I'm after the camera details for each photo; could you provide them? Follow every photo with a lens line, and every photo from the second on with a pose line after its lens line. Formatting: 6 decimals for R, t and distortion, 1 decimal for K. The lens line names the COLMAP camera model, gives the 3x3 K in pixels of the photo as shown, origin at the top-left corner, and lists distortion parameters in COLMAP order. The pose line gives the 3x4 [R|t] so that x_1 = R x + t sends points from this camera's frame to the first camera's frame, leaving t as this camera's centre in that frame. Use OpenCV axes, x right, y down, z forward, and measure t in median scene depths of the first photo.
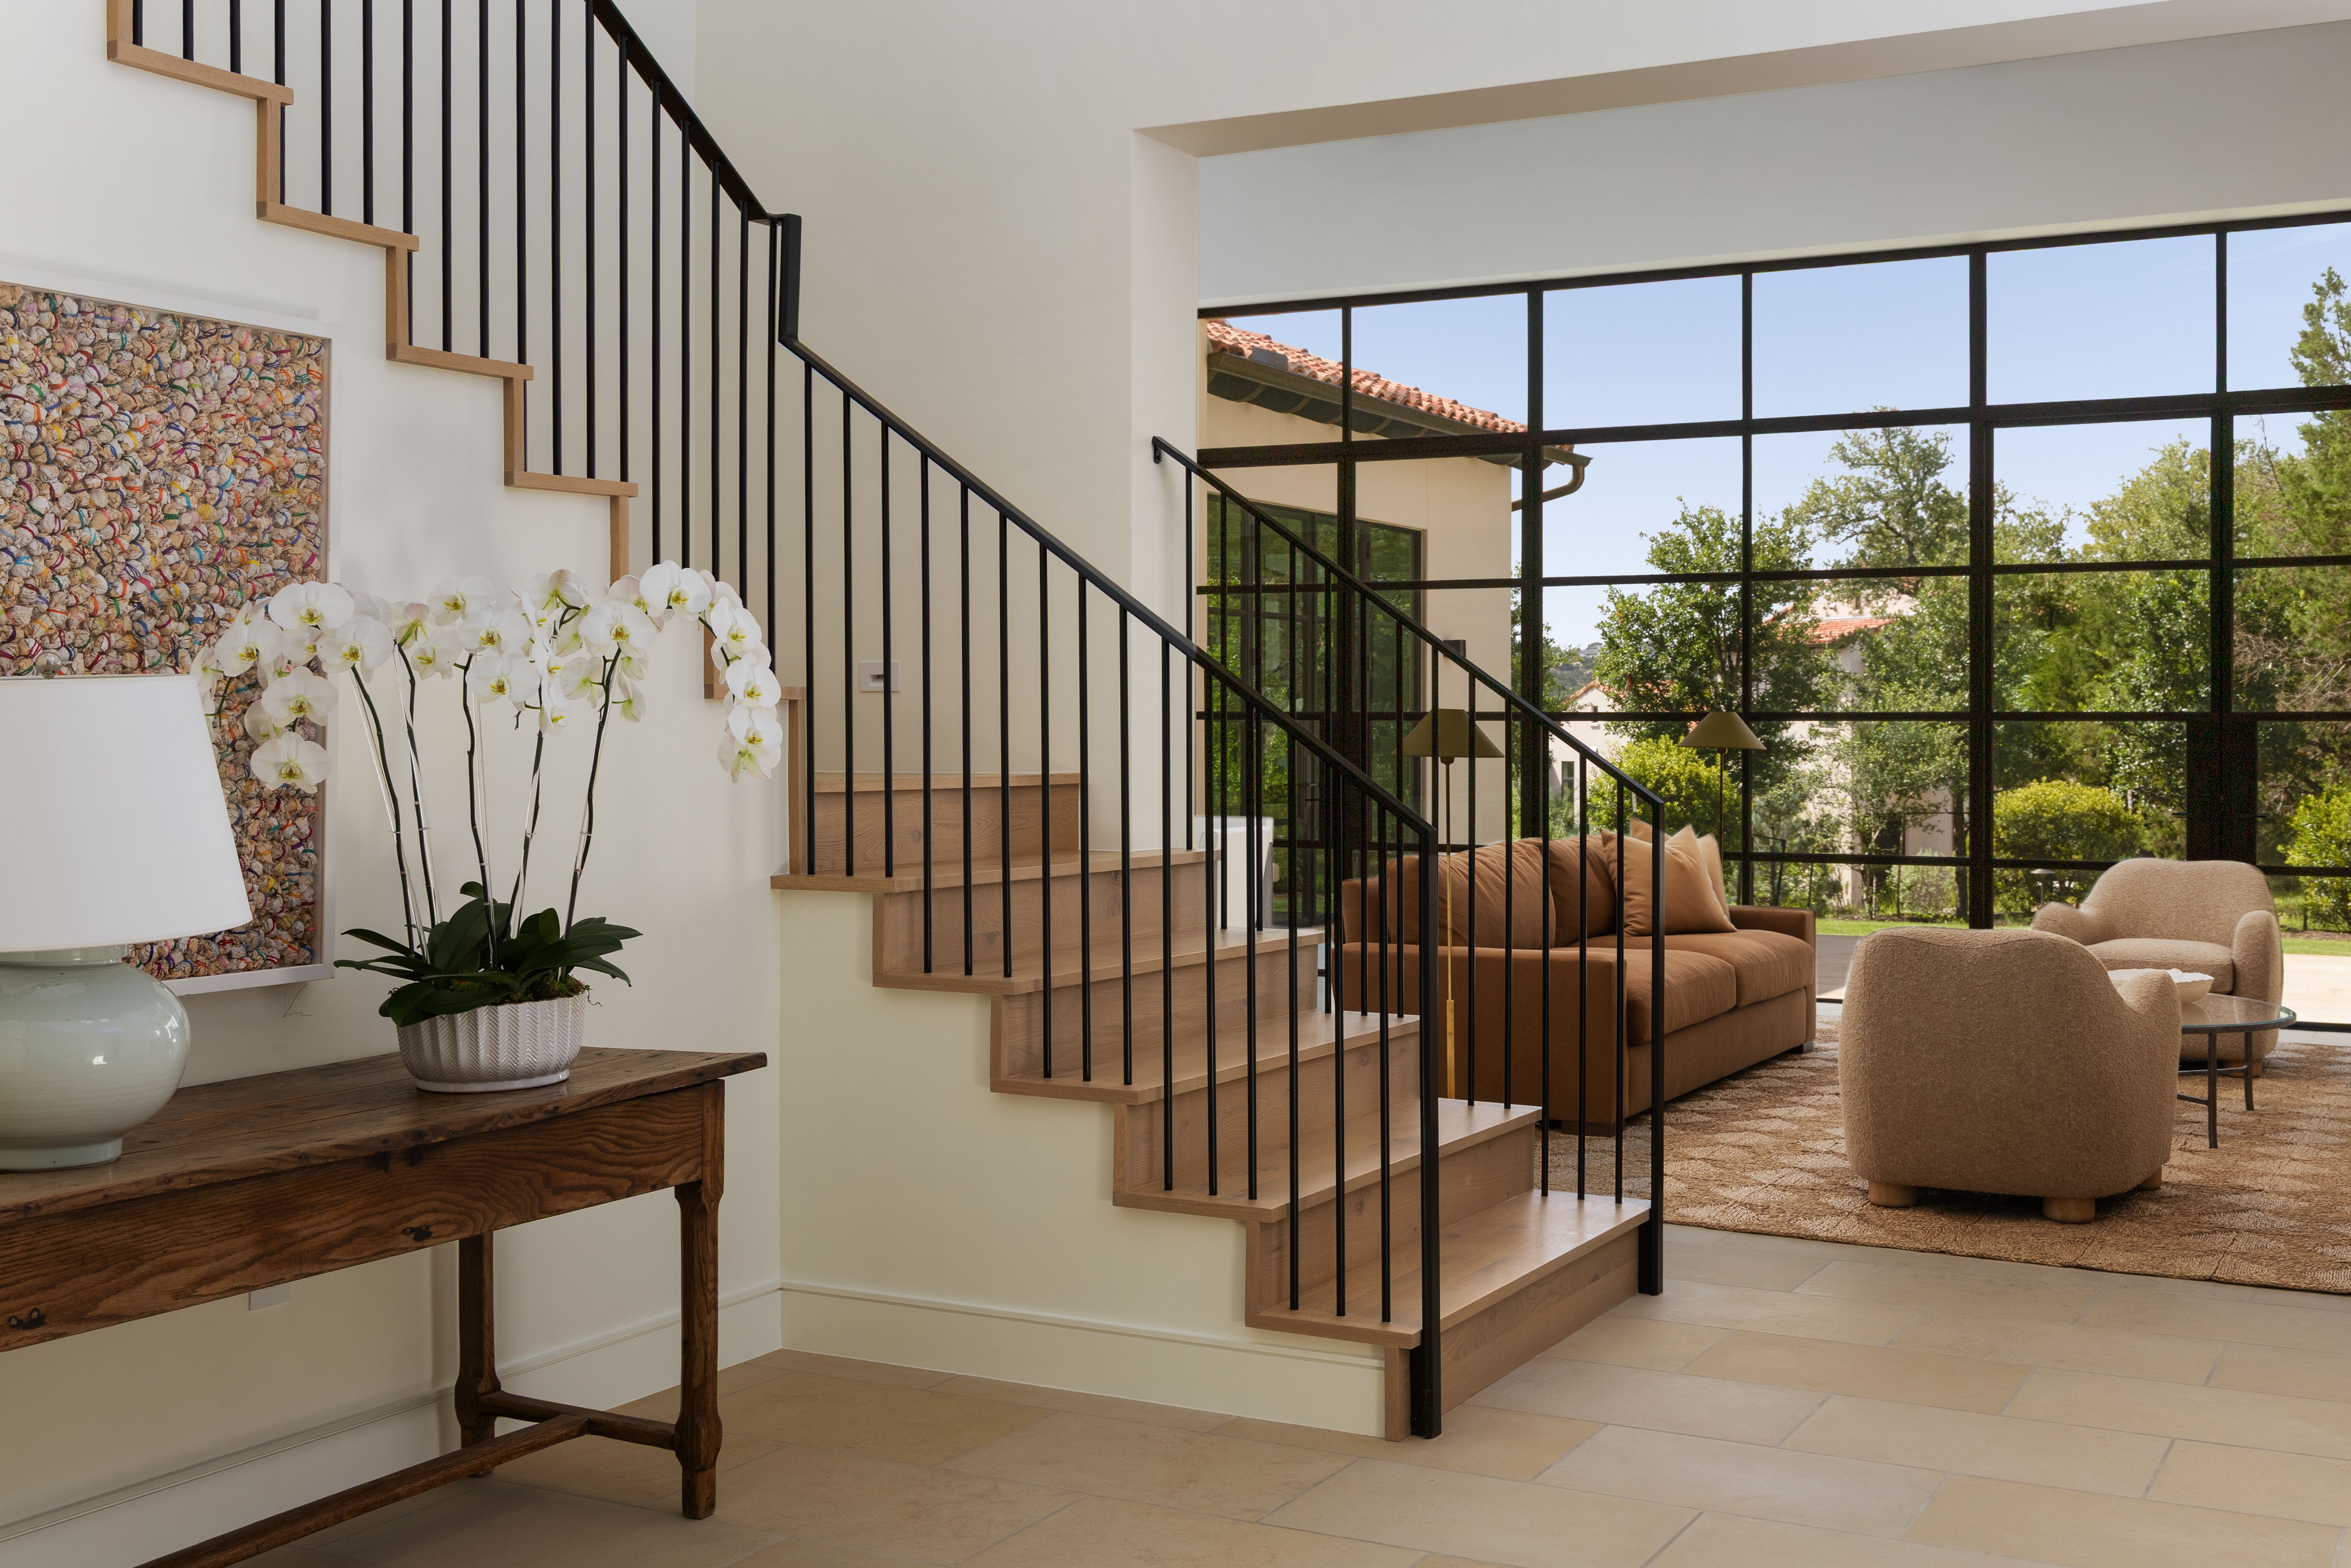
lens RADIAL K [[2519.2, 0, 1174.8], [0, 2519.2, 781.6], [0, 0, 1]] dist [0.000435, 0.000000]
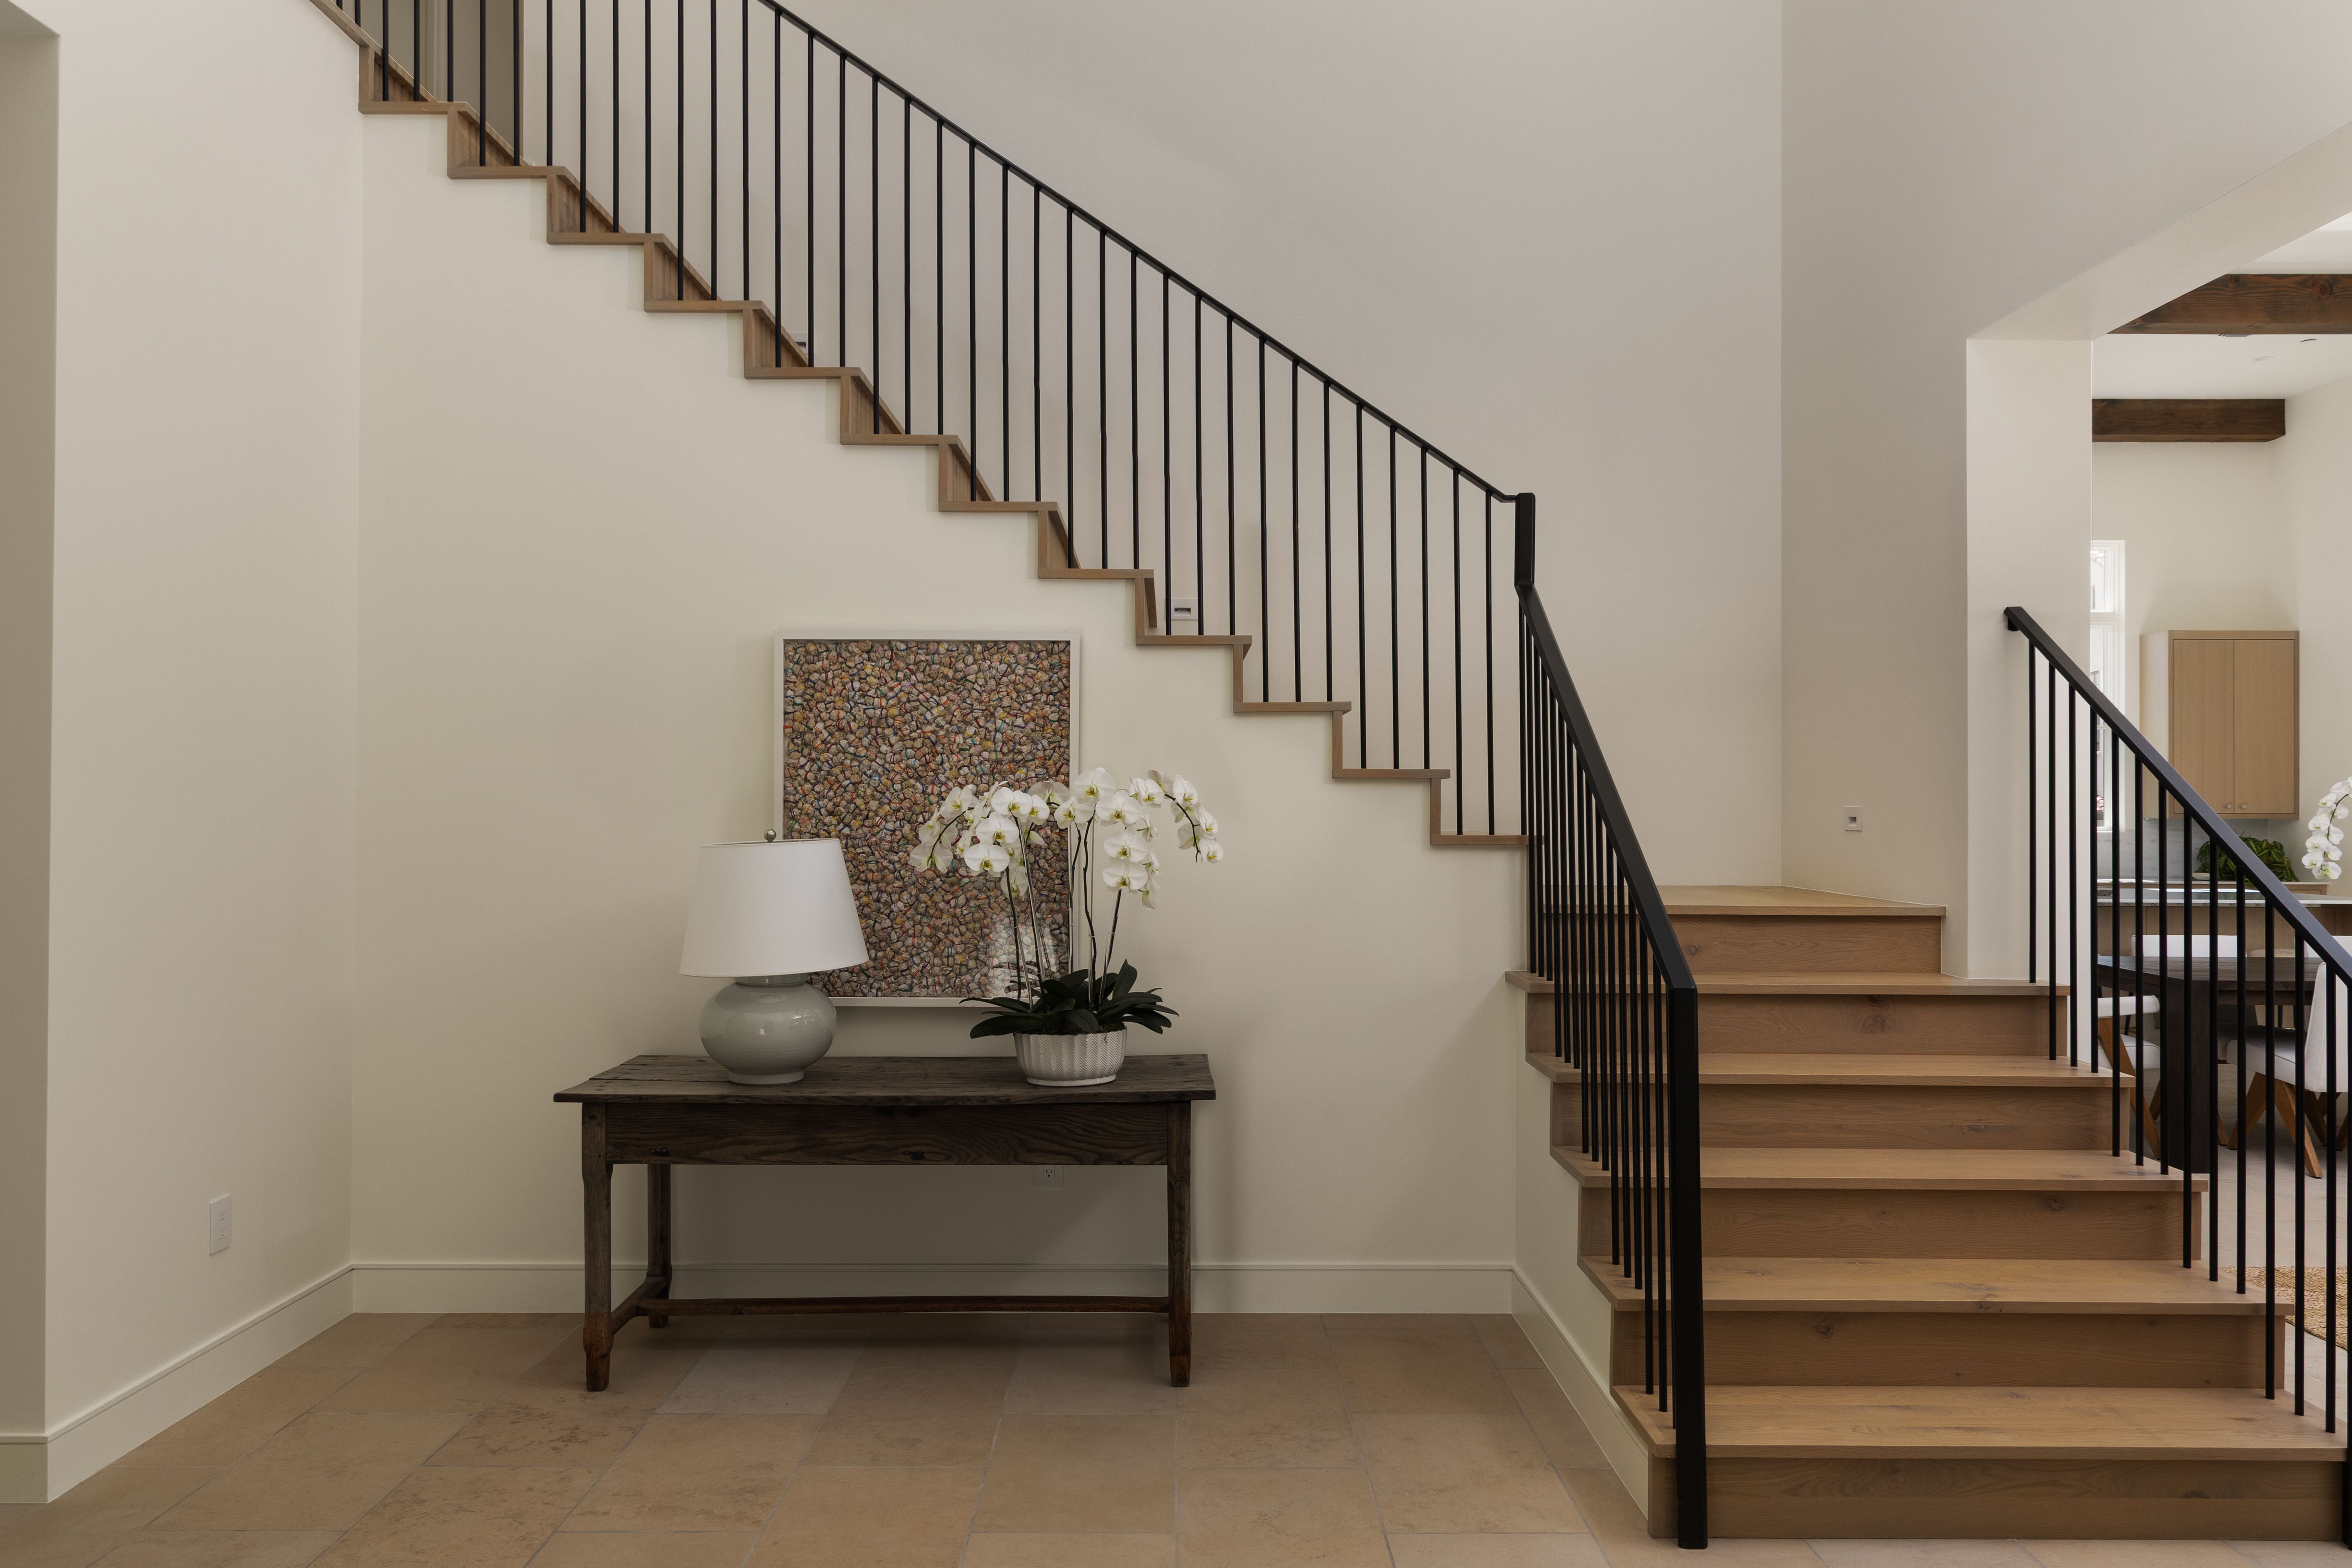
lens RADIAL K [[1630.5, 0, 1180.2], [0, 1630.5, 789.5], [0, 0, 1]] dist [0.007663, -0.003066]
pose [[0.488149, -0.011959, -0.872678, 0.737622], [-0.023140, 0.999377, -0.026639, -0.047307], [0.872454, 0.033197, 0.487568, 0.556313]]
